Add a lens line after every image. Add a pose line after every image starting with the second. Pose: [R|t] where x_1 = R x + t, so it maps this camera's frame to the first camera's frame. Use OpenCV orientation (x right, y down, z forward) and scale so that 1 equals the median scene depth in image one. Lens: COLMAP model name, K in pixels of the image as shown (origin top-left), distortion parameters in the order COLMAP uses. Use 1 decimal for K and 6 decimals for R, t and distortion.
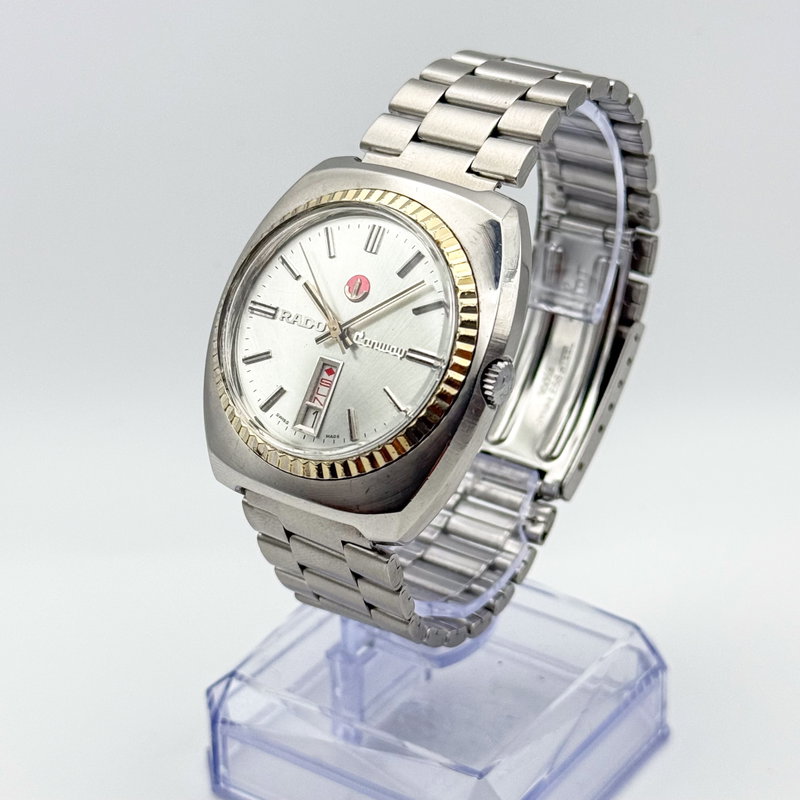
lens RADIAL K [[1969.6, 0, 400.0], [0, 1969.6, 400.0], [0, 0, 1]] dist [0.054124, -0.174233]
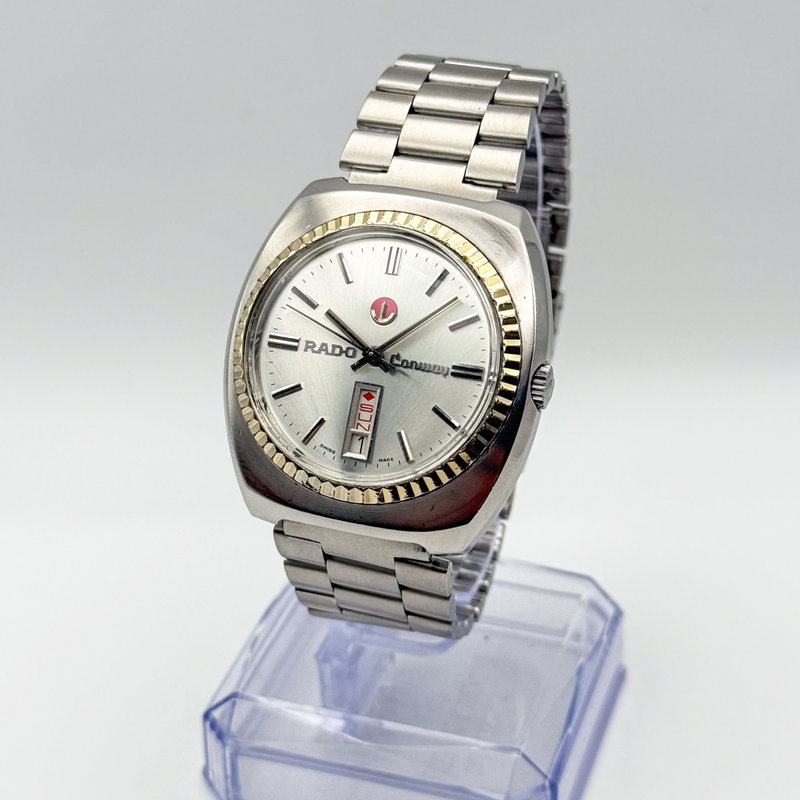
lens RADIAL K [[1969.6, 0, 400.0], [0, 1969.6, 400.0], [0, 0, 1]] dist [0.054124, -0.174233]
pose [[0.959868, -0.141311, 0.242248, -0.259598], [0.127517, 0.989235, 0.071787, -0.081252], [-0.249784, -0.038016, 0.967555, 0.014958]]
